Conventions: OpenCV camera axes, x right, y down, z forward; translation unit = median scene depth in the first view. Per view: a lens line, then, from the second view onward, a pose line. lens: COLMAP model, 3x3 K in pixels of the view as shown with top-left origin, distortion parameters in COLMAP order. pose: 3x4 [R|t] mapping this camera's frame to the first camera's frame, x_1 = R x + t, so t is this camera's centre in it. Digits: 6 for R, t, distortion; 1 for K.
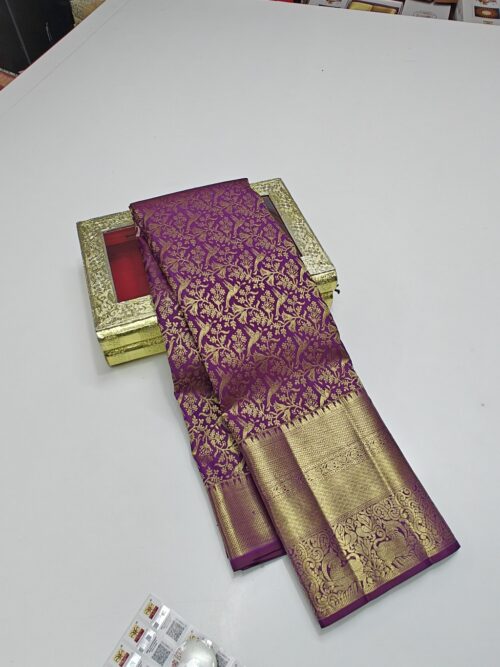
lens RADIAL K [[491.2, 0, 247.6], [0, 491.2, 331.1], [0, 0, 1]] dist [0.016924, 0.001955]
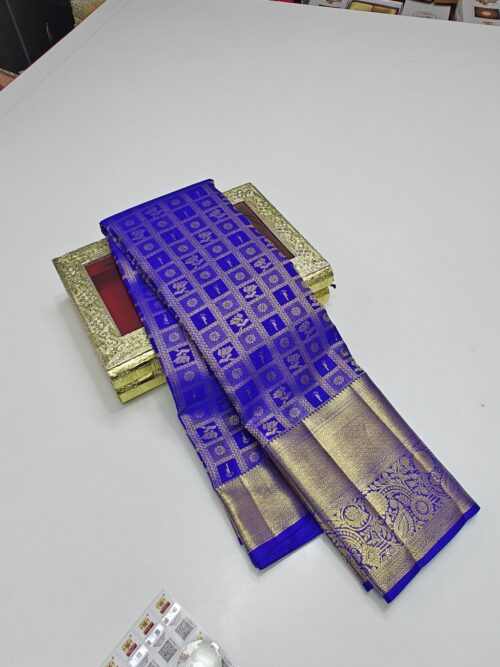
lens RADIAL K [[489.1, 0, 251.5], [0, 489.1, 334.0], [0, 0, 1]] dist [-0.007259, -0.004281]
pose [[0.974075, -0.179500, 0.137687, -0.139902], [0.178113, 0.983754, 0.022426, -0.036416], [-0.139476, 0.002679, 0.990222, 0.026231]]
